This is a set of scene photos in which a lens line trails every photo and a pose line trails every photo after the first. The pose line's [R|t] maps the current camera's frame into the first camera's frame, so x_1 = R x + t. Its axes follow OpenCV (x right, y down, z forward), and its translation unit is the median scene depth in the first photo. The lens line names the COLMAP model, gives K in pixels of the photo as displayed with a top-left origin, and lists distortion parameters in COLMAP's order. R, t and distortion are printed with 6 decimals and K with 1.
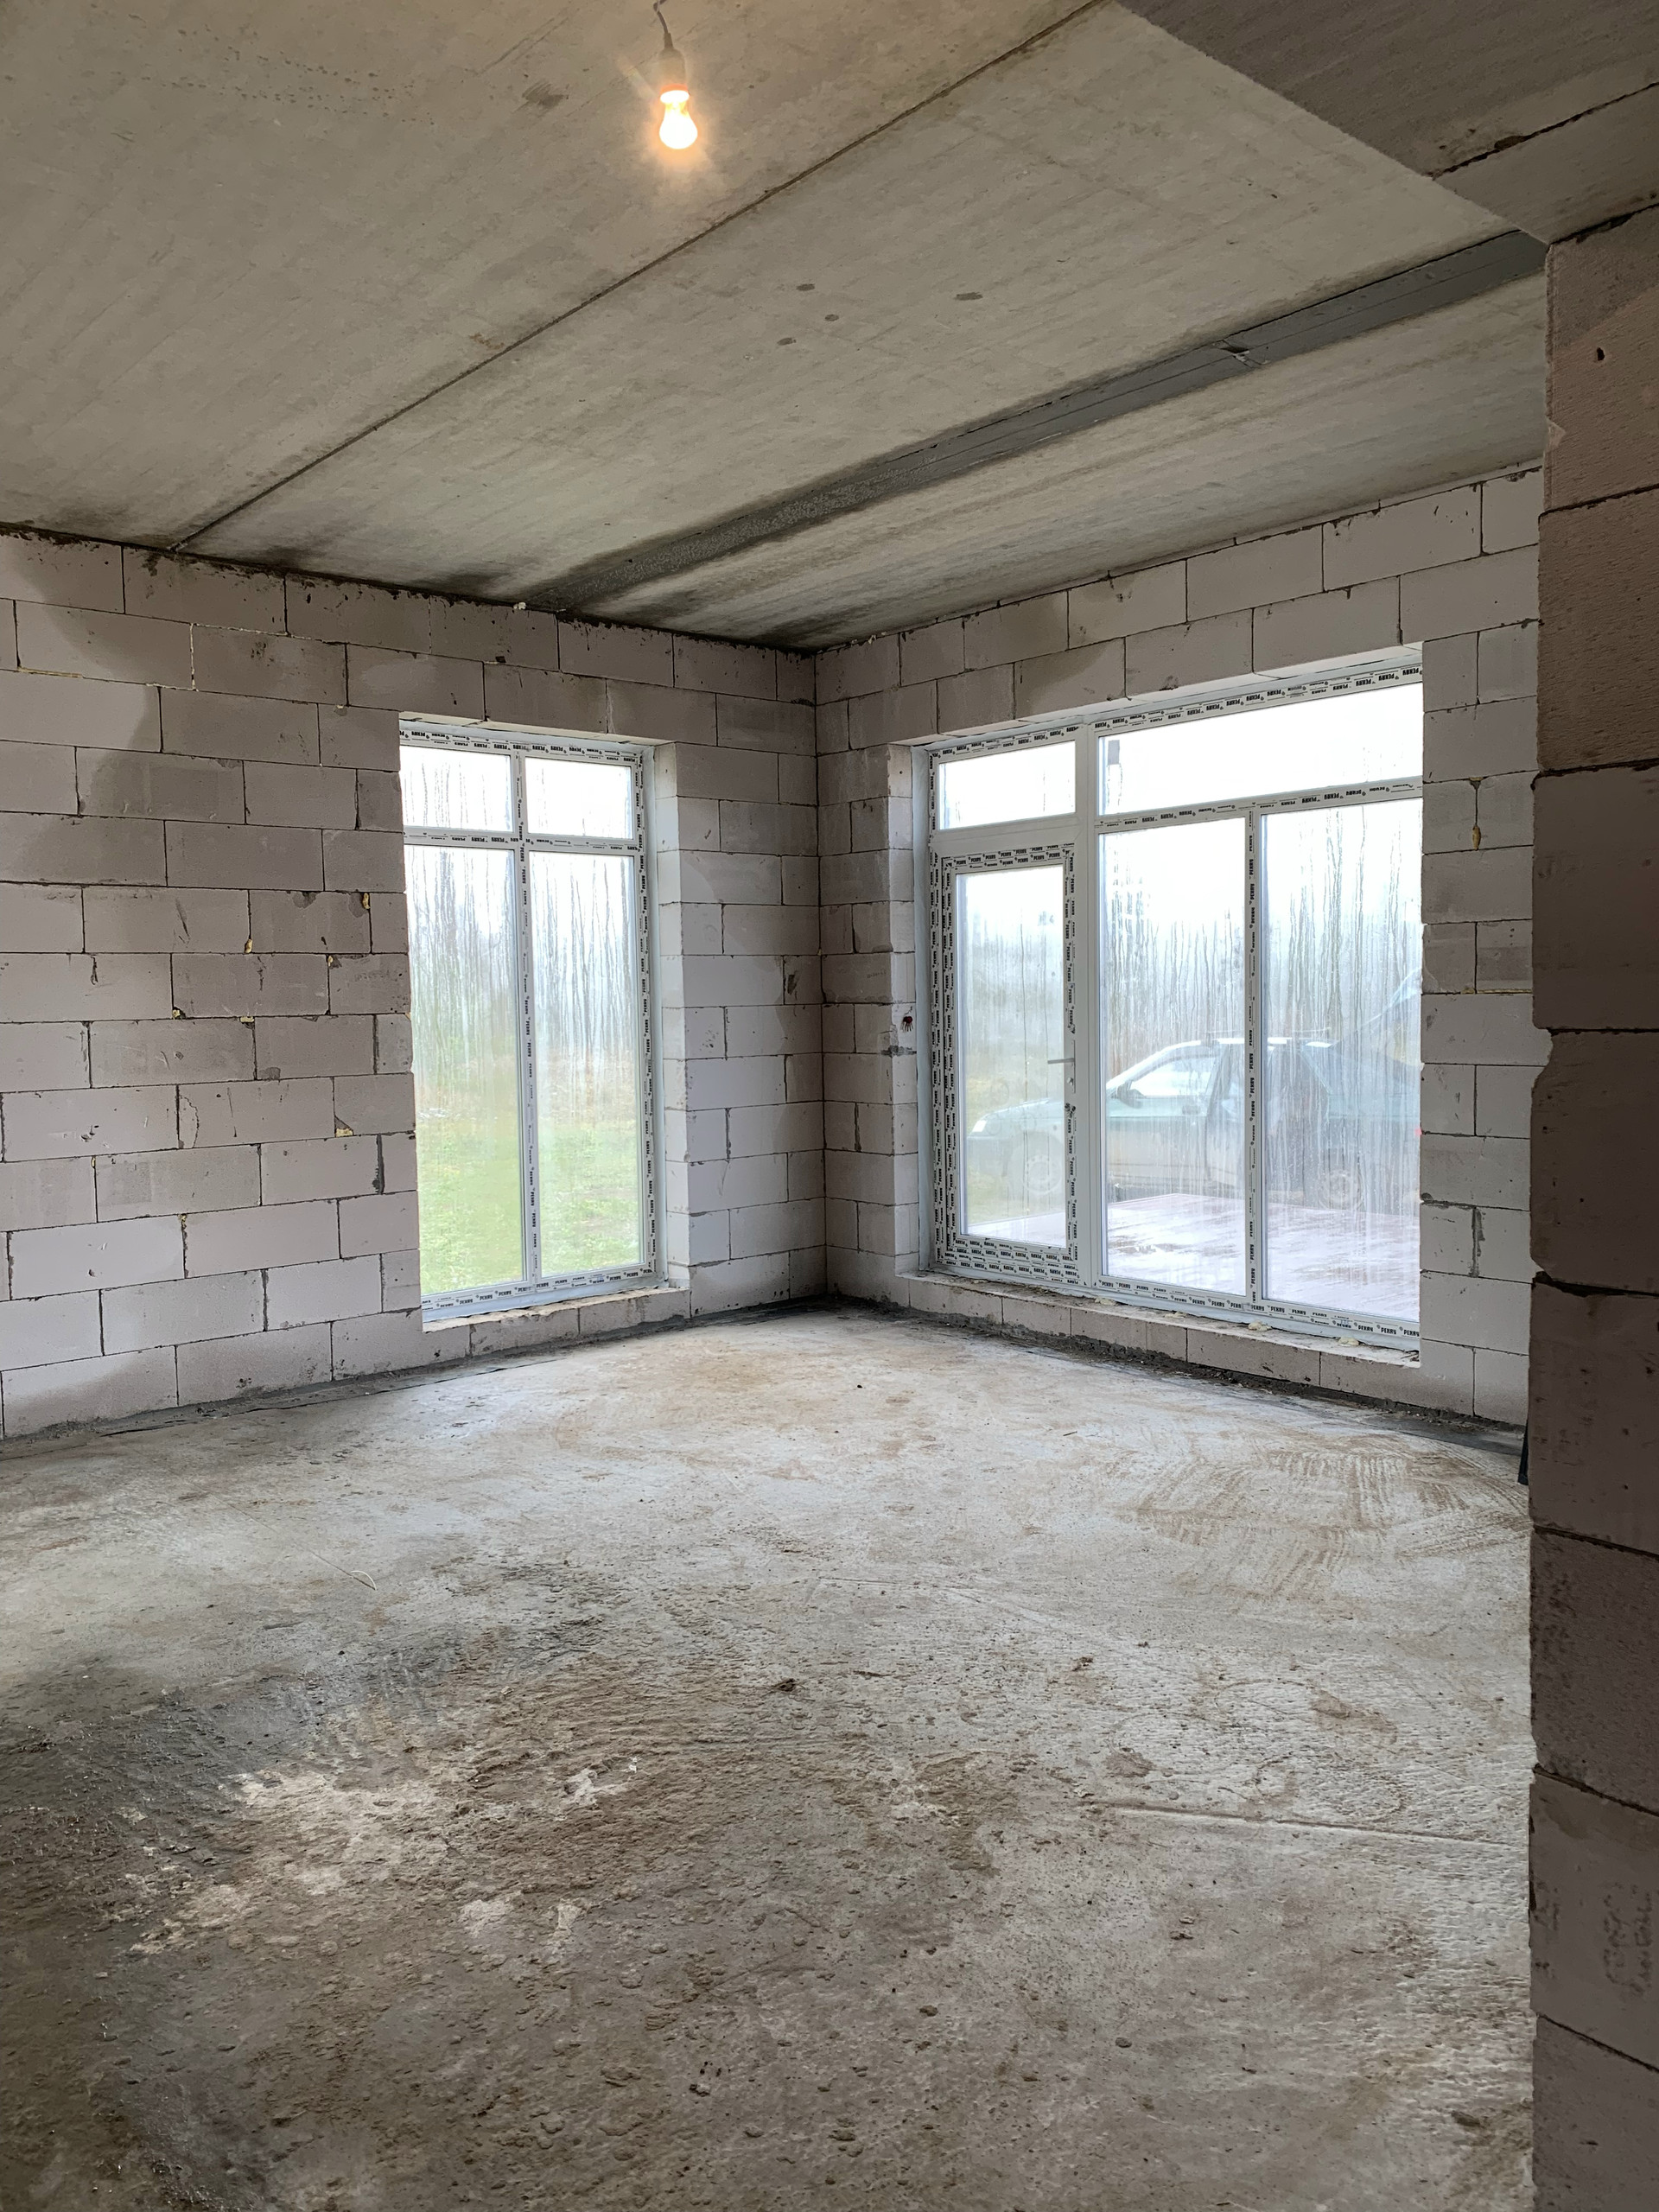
lens RADIAL K [[1681.5, 0, 844.1], [0, 1681.5, 1120.0], [0, 0, 1]] dist [0.063160, -0.080156]
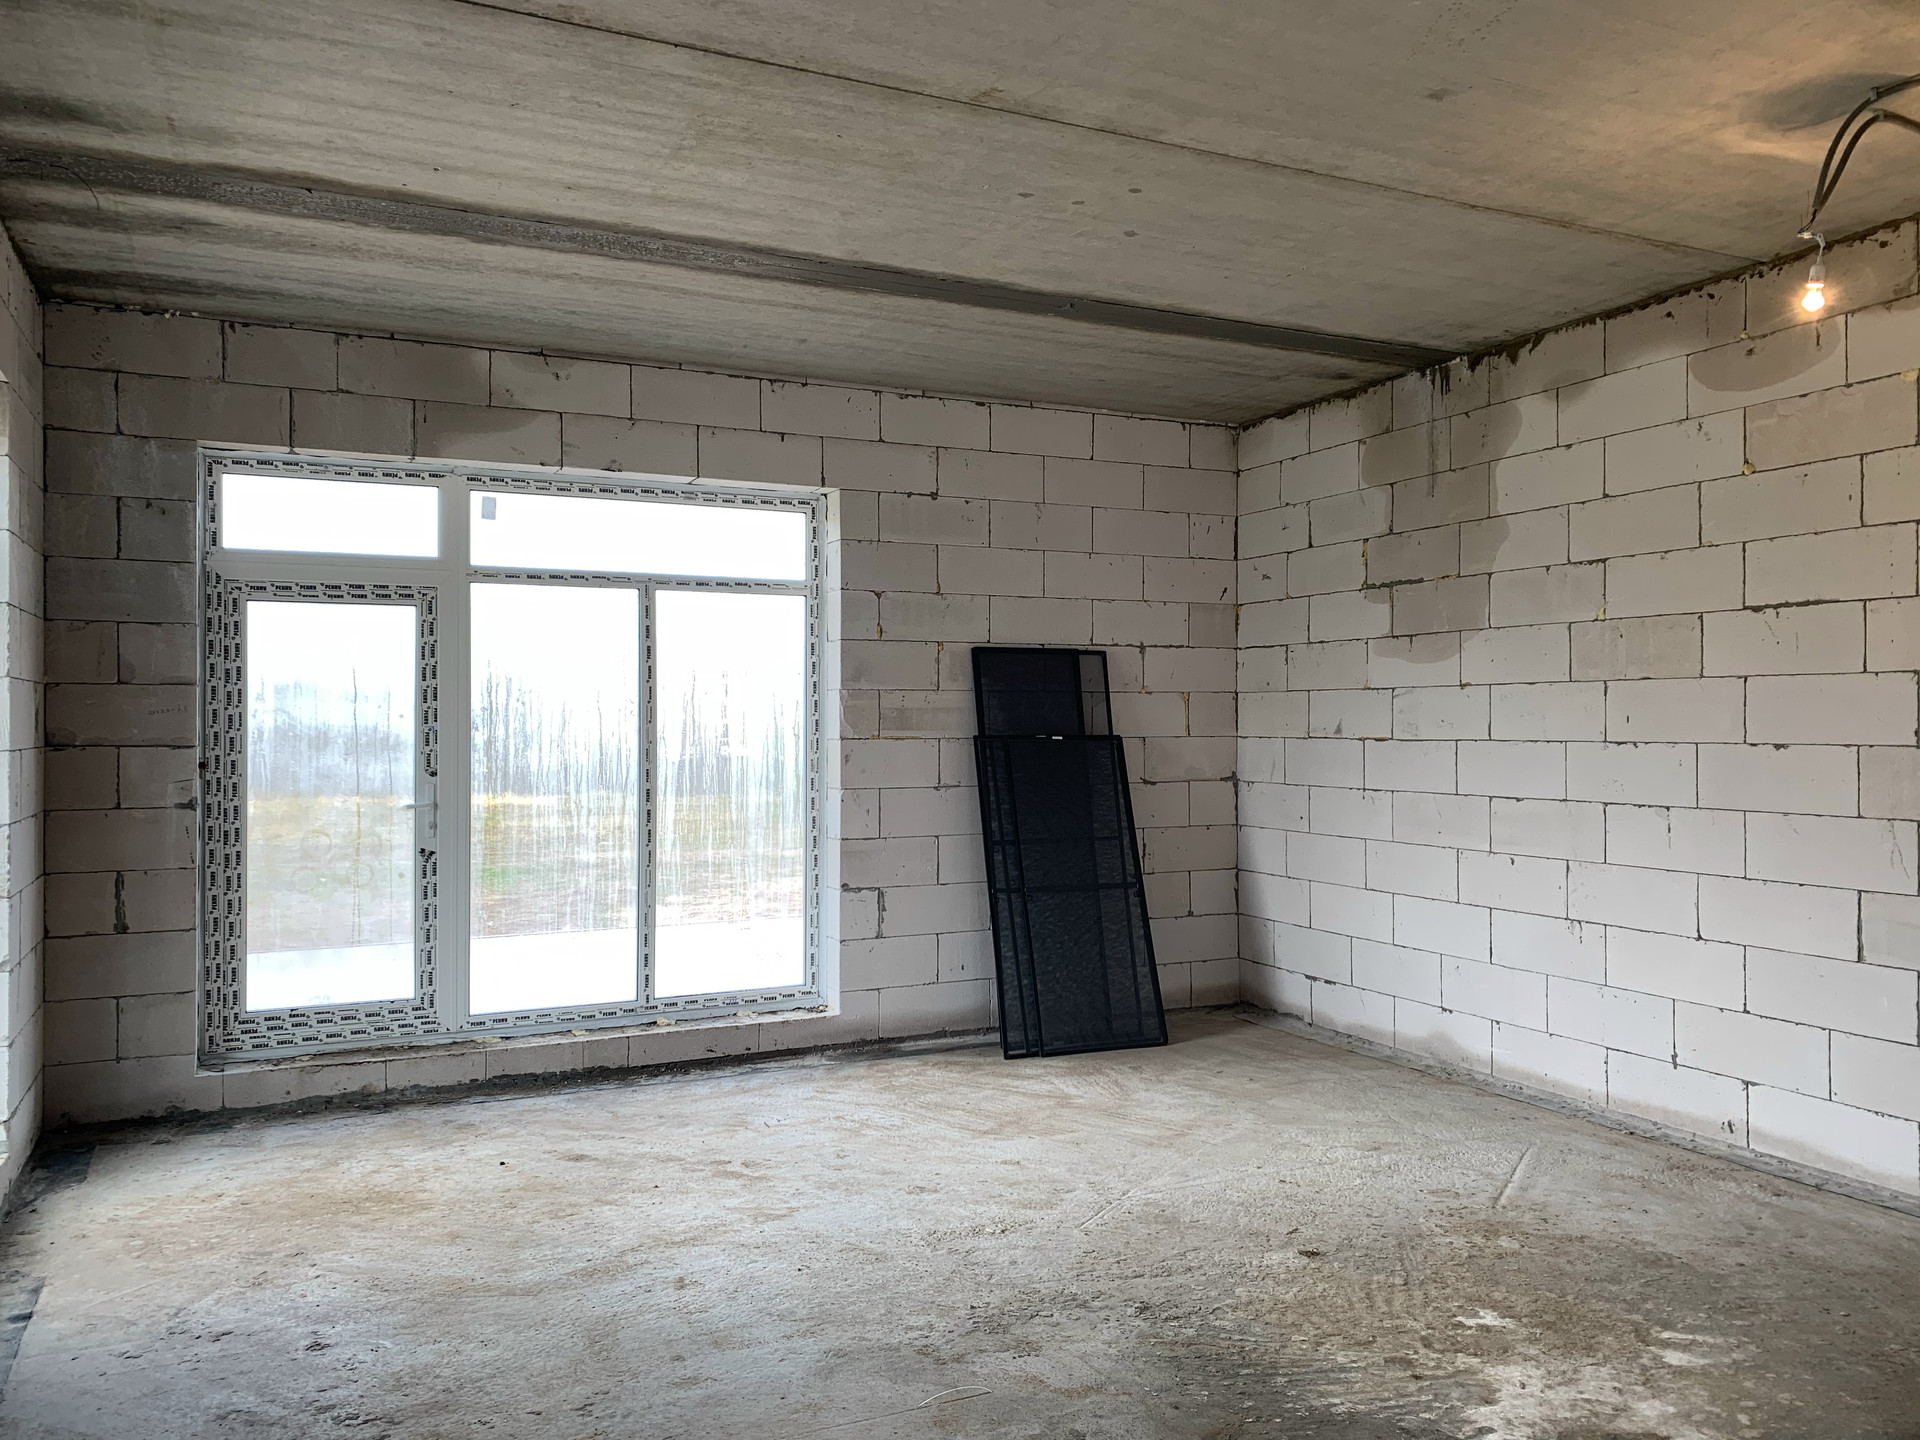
lens RADIAL K [[1459.6, 0, 974.1], [0, 1459.6, 710.3], [0, 0, 1]] dist [0.063160, -0.080156]
pose [[0.261827, 0.029659, 0.964659, -0.823260], [0.072156, 0.996129, -0.050211, -0.031779], [-0.962414, 0.082752, 0.258674, 0.622593]]
